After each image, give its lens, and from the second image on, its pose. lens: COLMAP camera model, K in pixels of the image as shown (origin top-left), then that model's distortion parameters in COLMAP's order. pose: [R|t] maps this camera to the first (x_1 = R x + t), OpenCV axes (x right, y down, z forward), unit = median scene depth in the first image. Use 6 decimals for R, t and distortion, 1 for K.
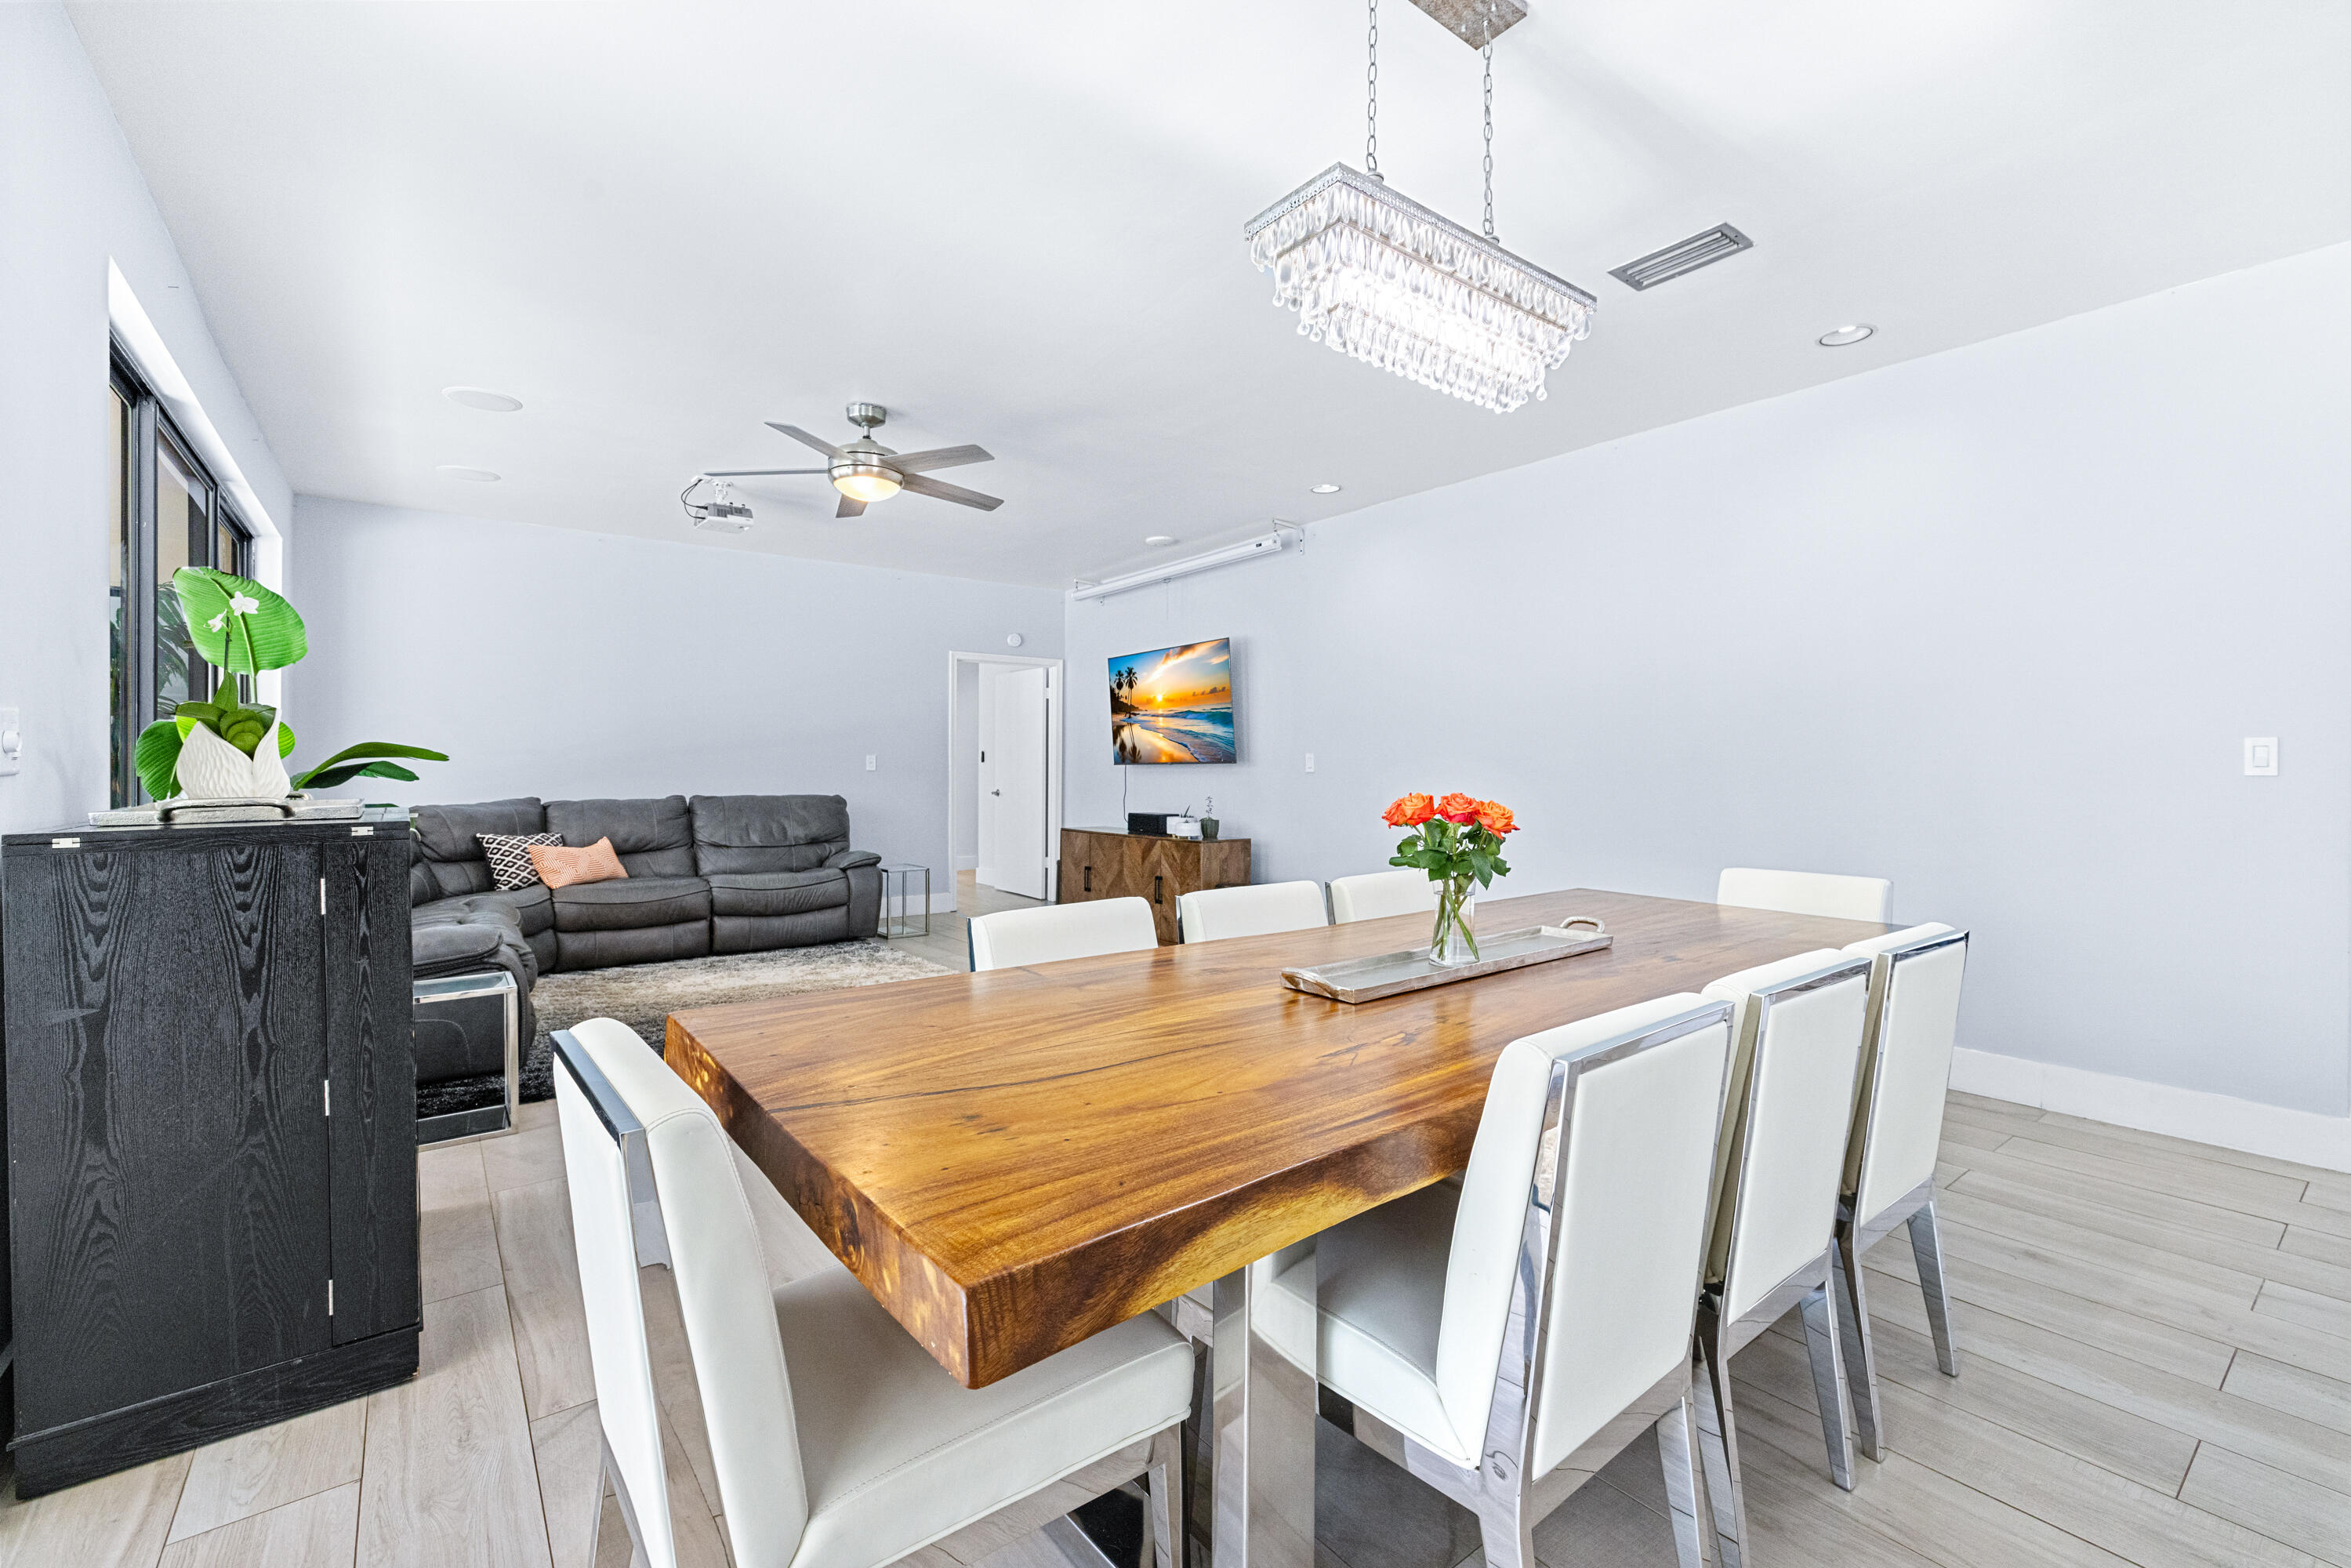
lens RADIAL K [[994.3, 0, 1176.9], [0, 994.3, 776.4], [0, 0, 1]] dist [-0.000852, -0.000301]
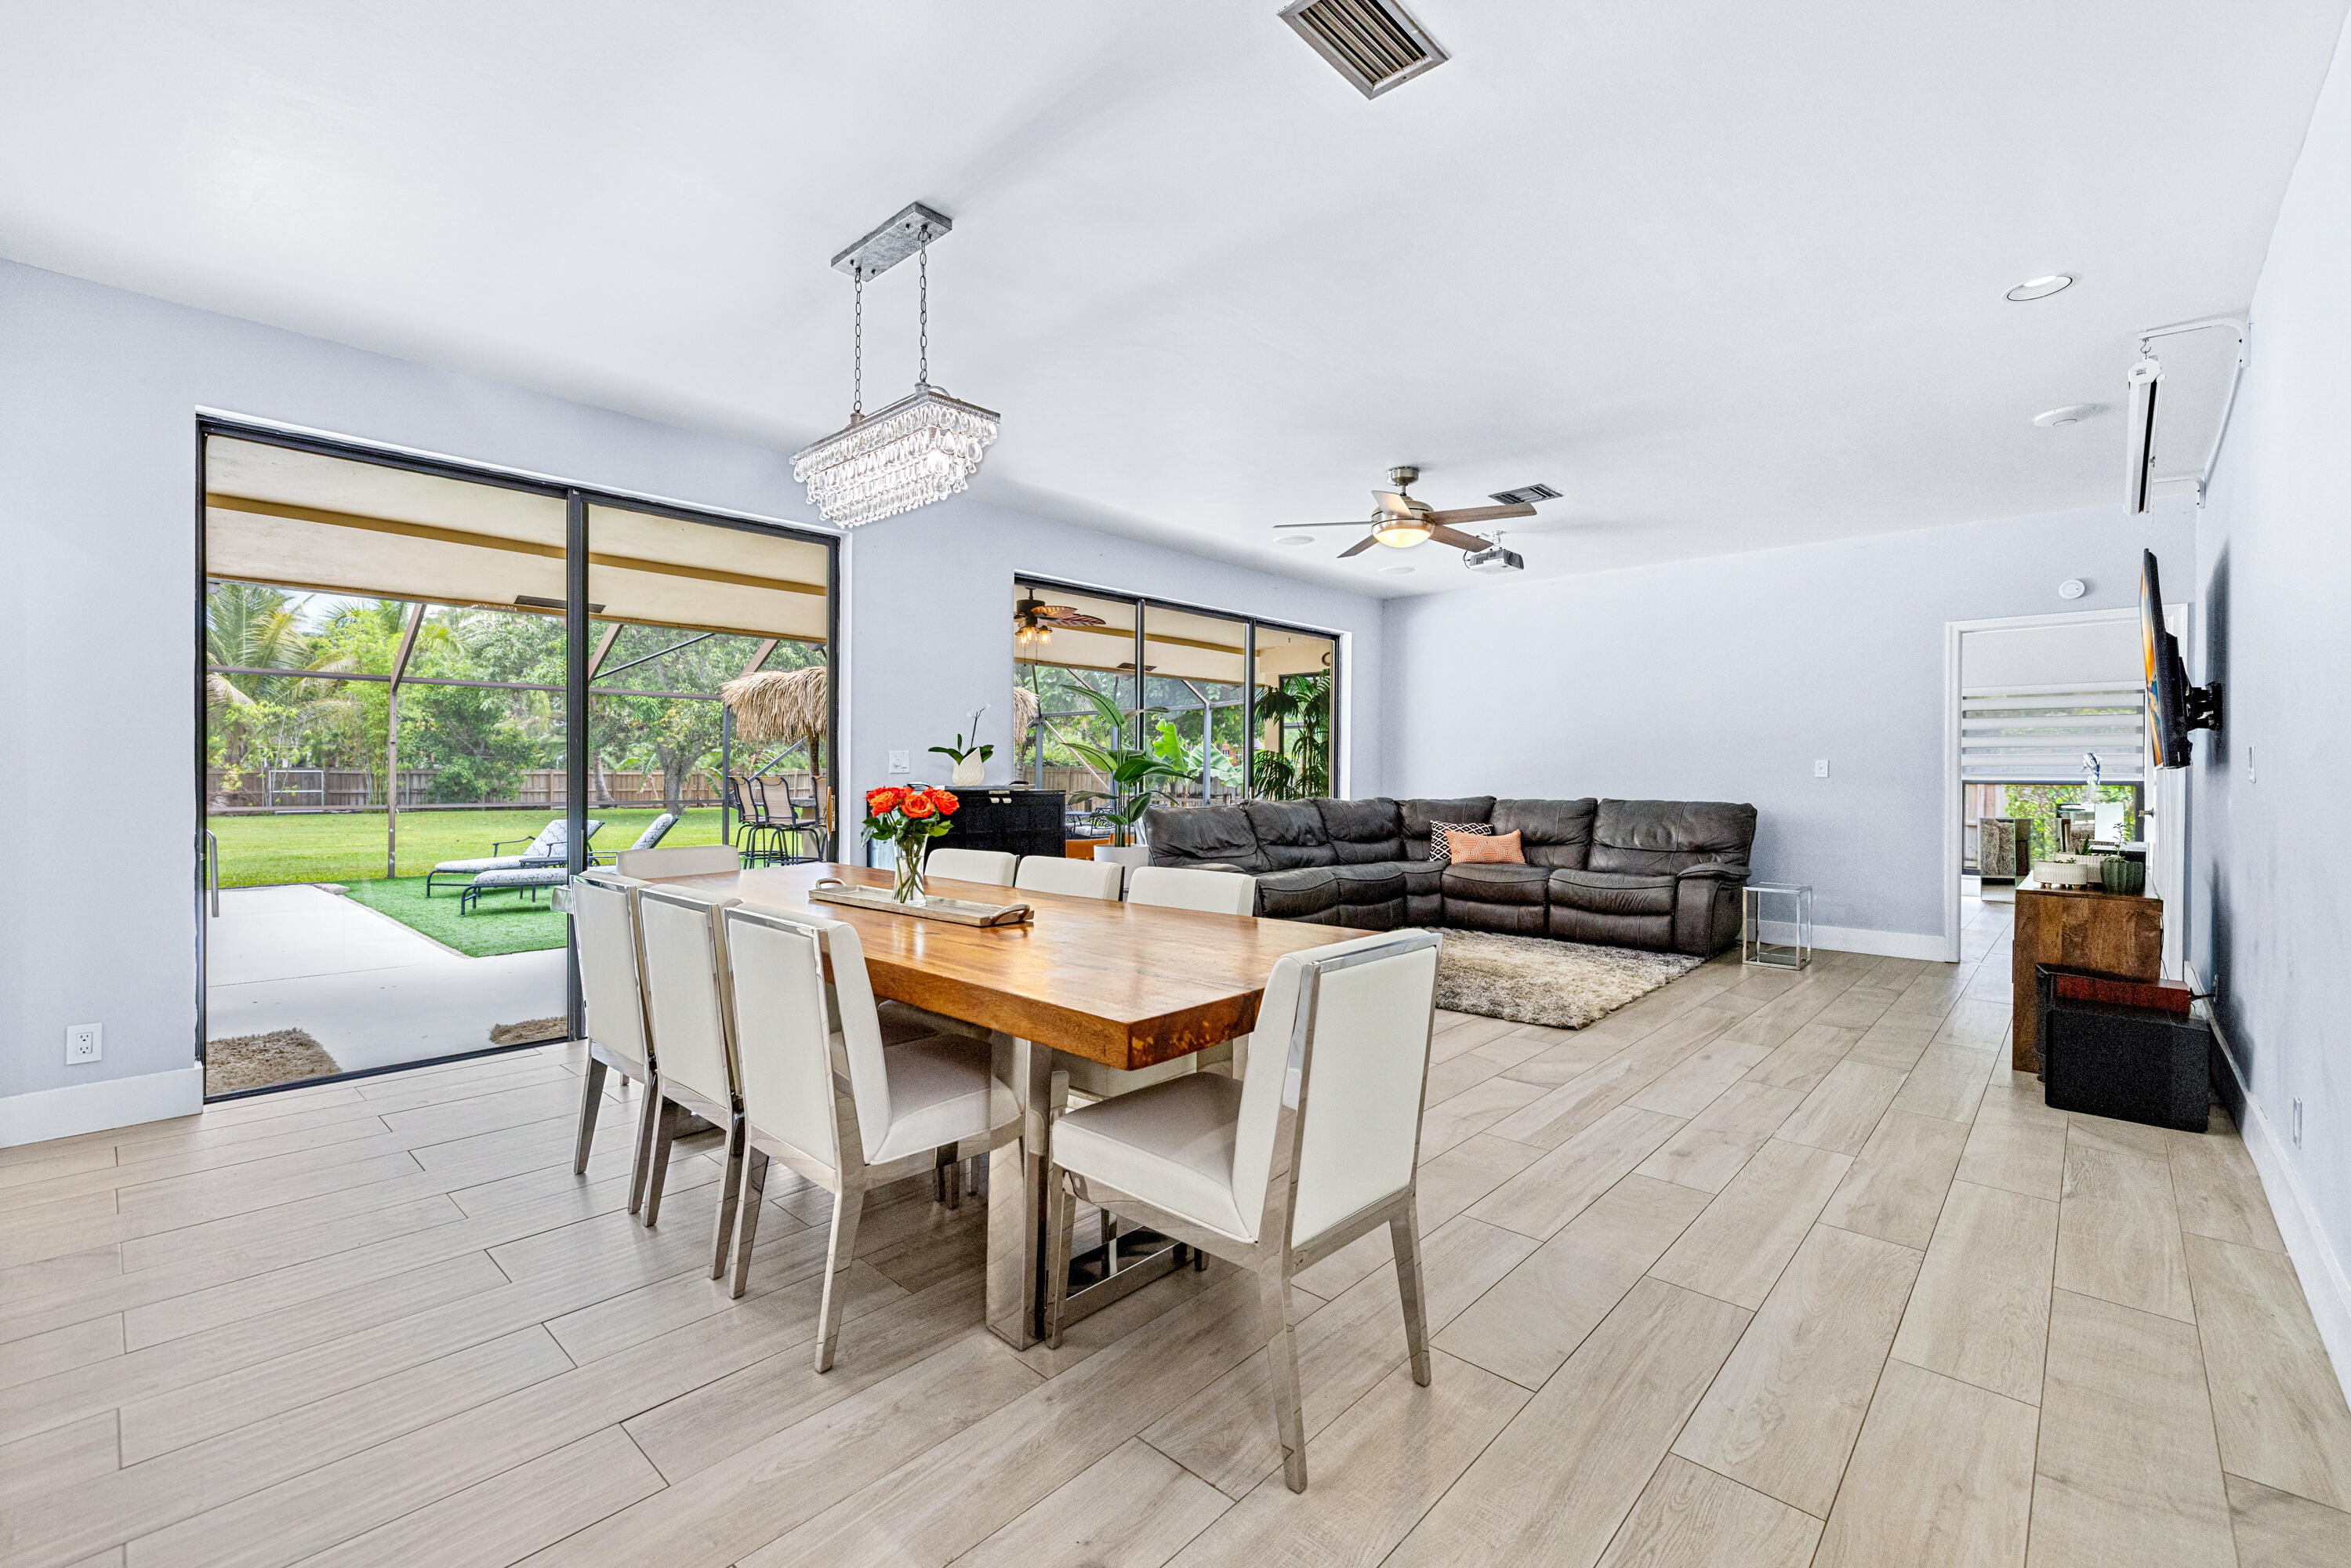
lens RADIAL K [[994.3, 0, 1169.5], [0, 994.3, 776.5], [0, 0, 1]] dist [-0.000852, -0.000301]
pose [[0.168662, 0.000959, -0.985673, 0.532242], [-0.010555, 0.999944, -0.000833, 0.000289], [0.985617, 0.010544, 0.168663, 0.342882]]
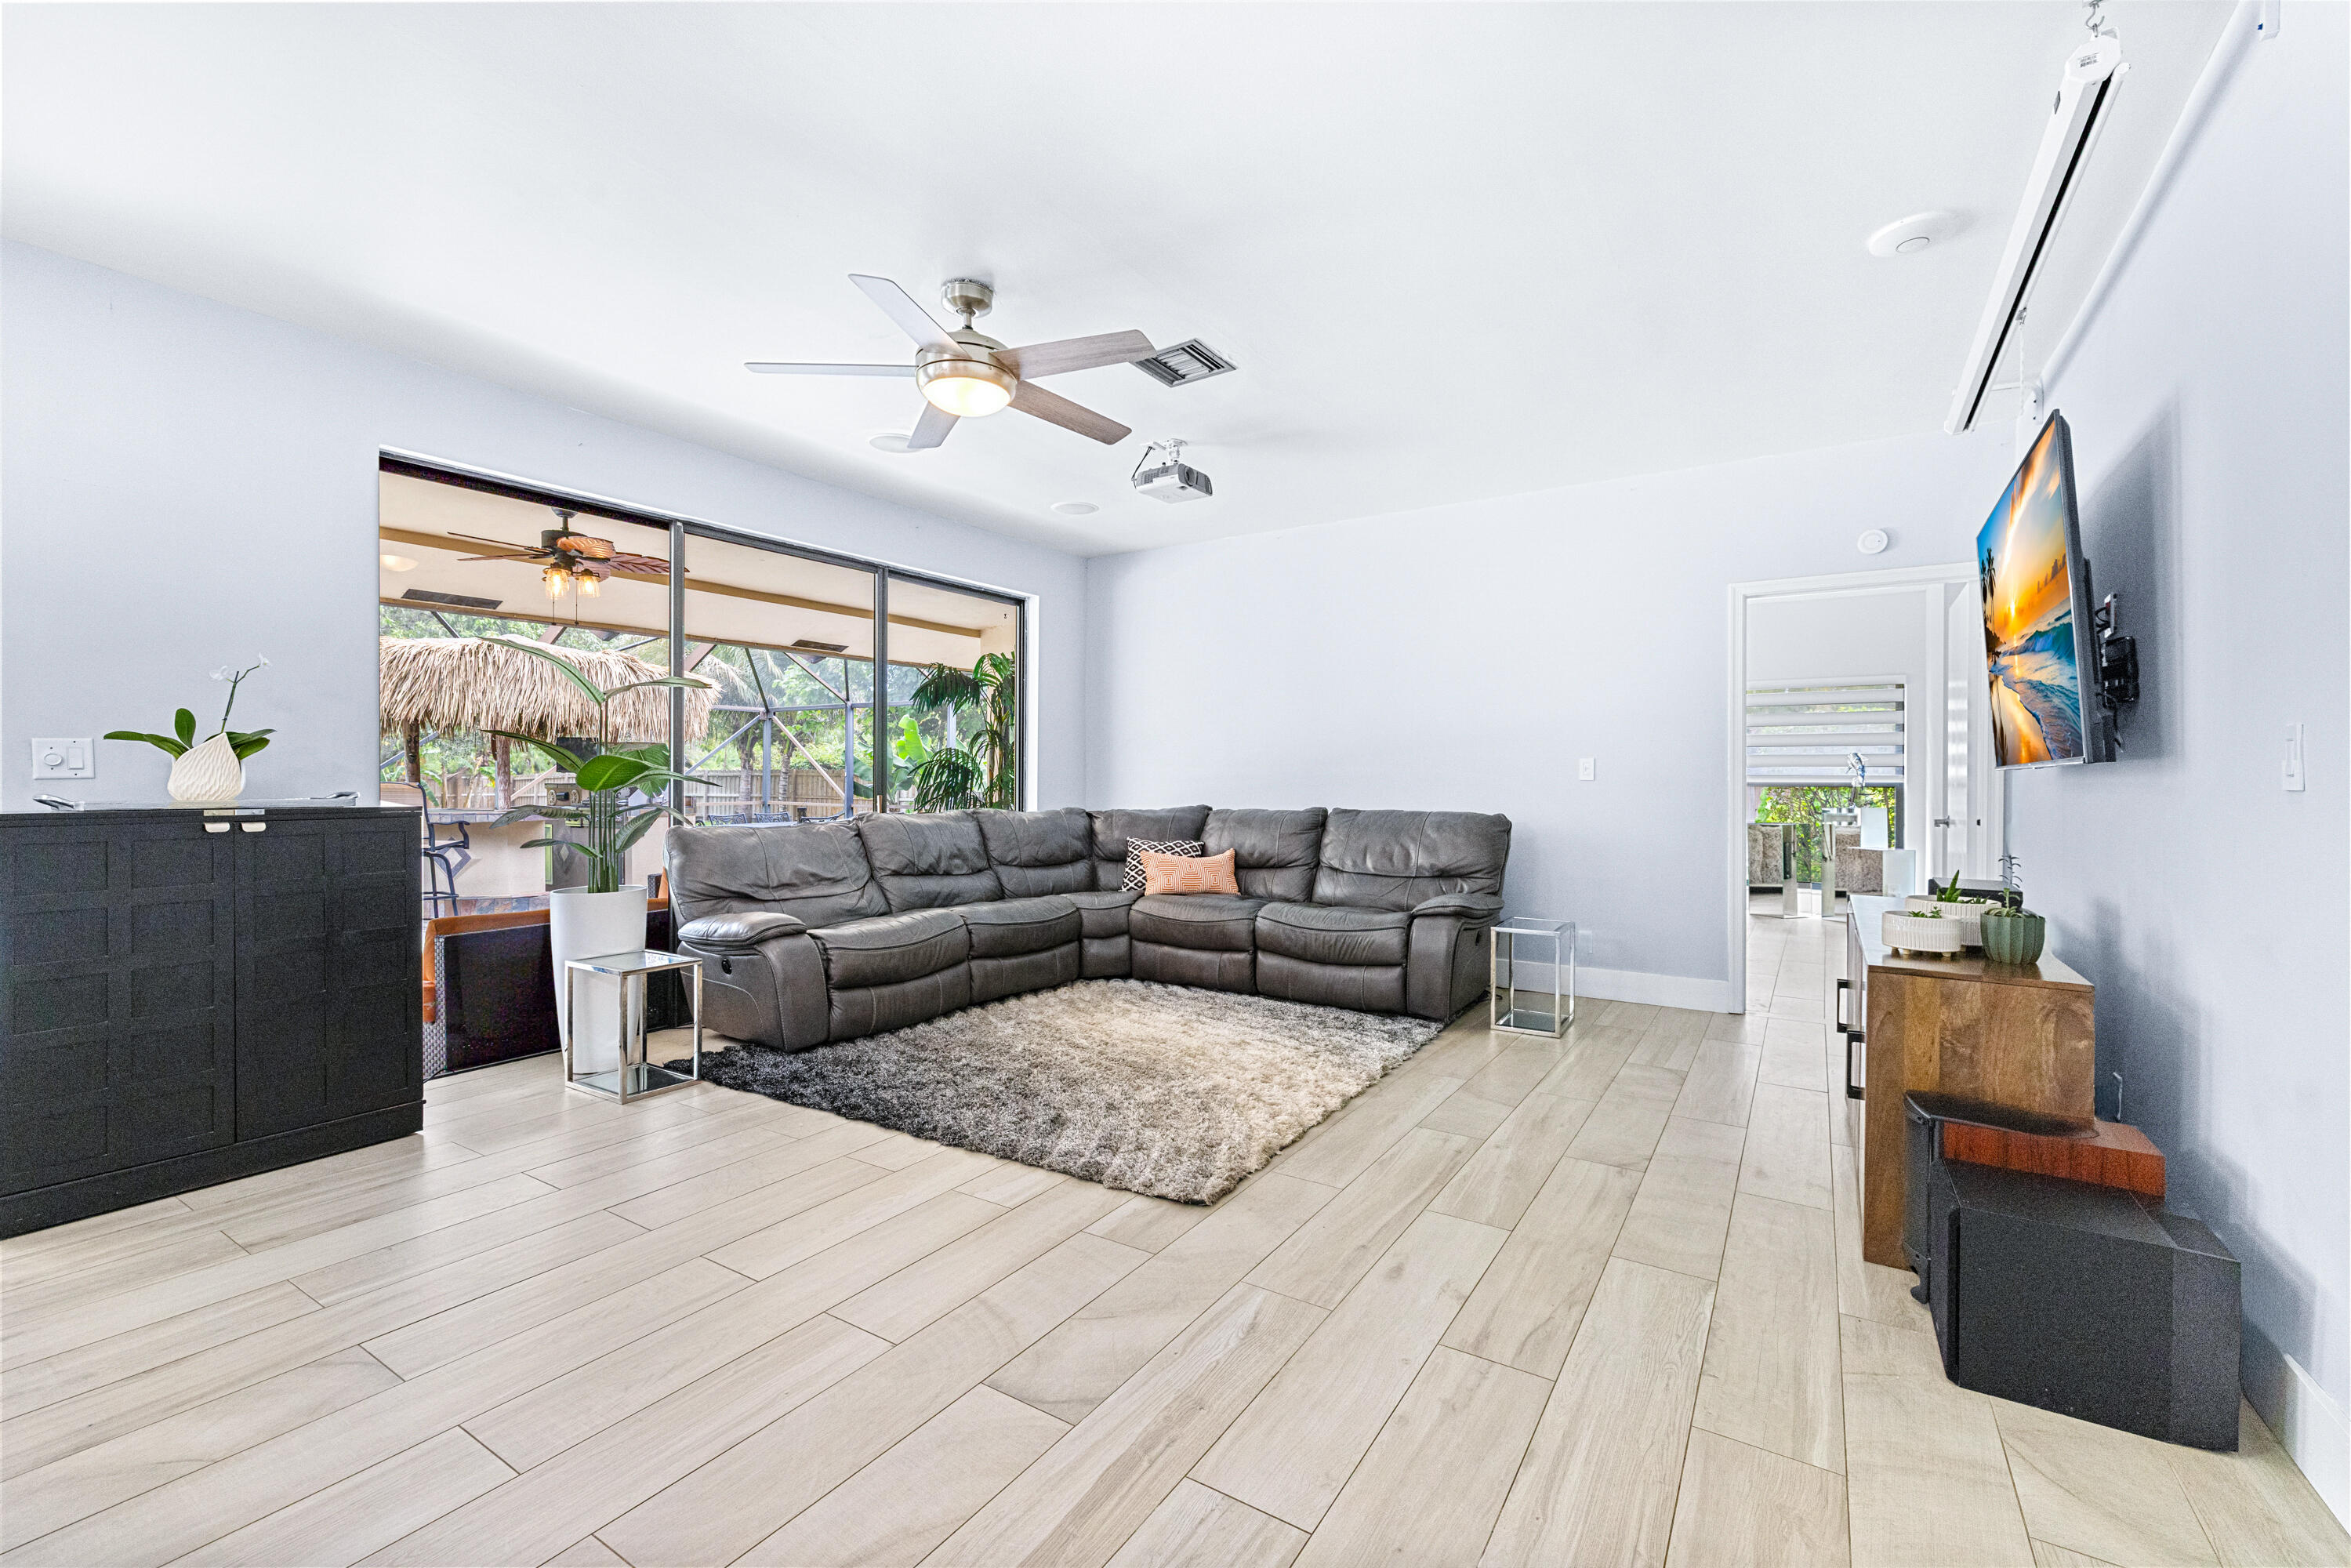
lens RADIAL K [[994.3, 0, 1168.5], [0, 994.3, 778.9], [0, 0, 1]] dist [-0.000852, -0.000301]
pose [[0.338512, -0.000335, -0.940962, 0.285952], [-0.007130, 0.999970, -0.002921, -0.003125], [0.940935, 0.007698, 0.338500, 0.580249]]
